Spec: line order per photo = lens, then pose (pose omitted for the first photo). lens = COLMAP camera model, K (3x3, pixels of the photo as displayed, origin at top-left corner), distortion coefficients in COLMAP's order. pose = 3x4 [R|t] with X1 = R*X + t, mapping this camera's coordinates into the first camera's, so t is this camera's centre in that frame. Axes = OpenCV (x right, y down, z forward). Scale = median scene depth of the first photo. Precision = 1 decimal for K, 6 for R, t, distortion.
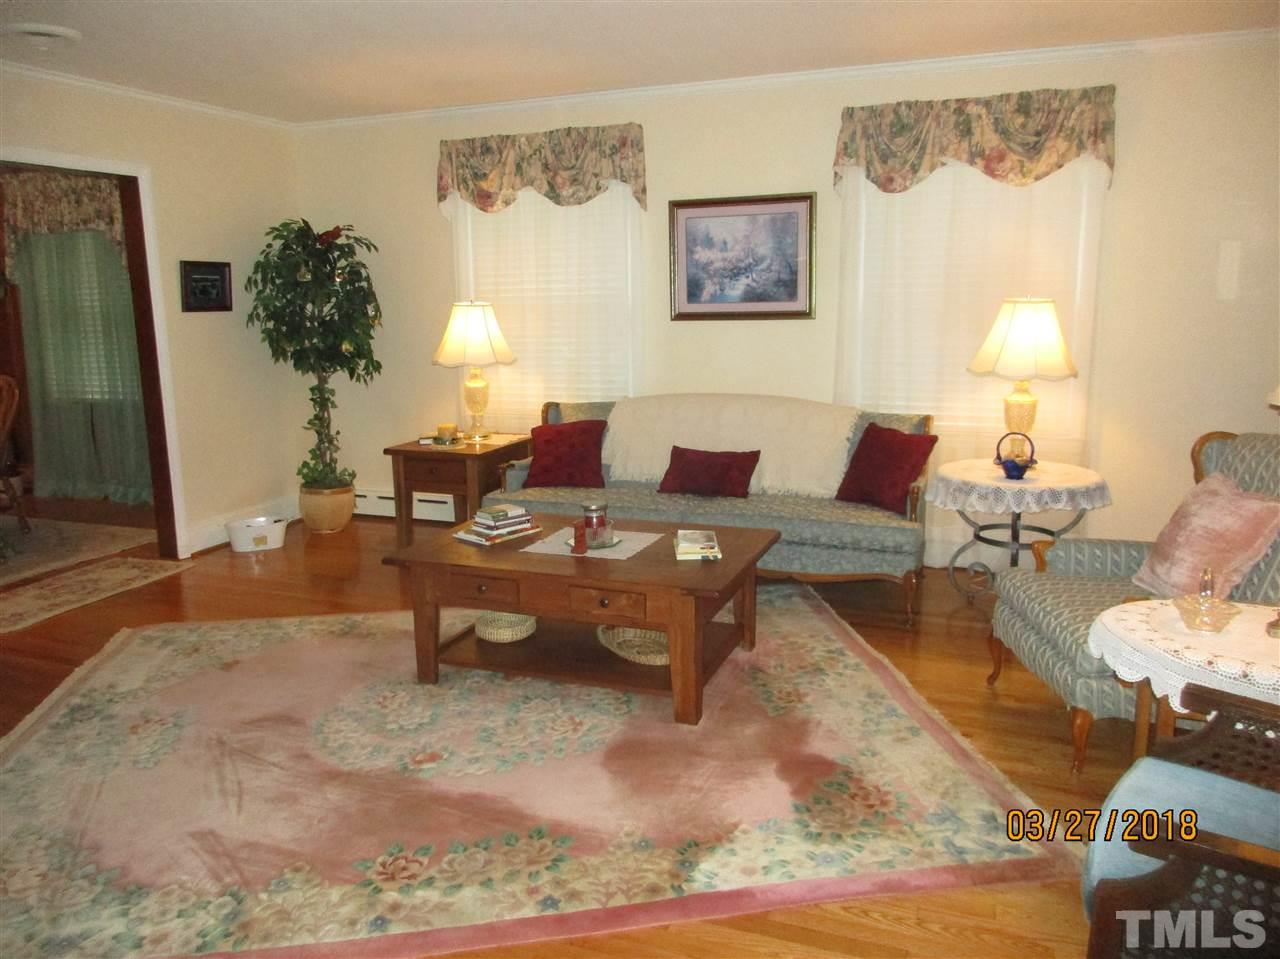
lens RADIAL K [[954.2, 0, 640.0], [0, 954.2, 479.5], [0, 0, 1]] dist [0.005825, 0.002769]
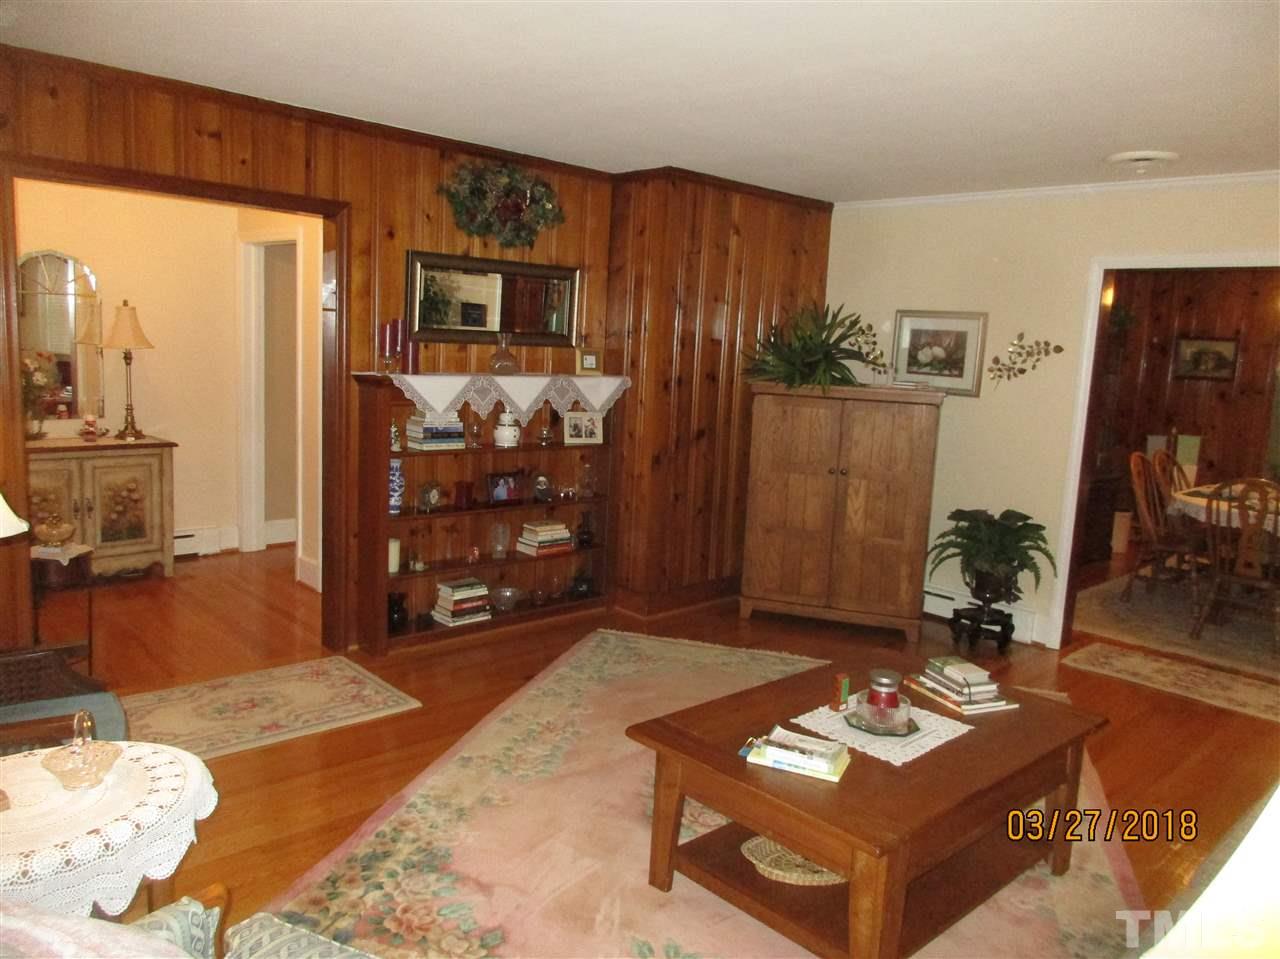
lens RADIAL K [[973.1, 0, 640.0], [0, 973.1, 479.5], [0, 0, 1]] dist [0.005460, 0.003958]
pose [[-0.421936, 0.121956, -0.898385, 0.489778], [-0.225967, 0.945494, 0.234479, -0.177420], [0.878014, 0.301940, -0.371380, 0.788240]]
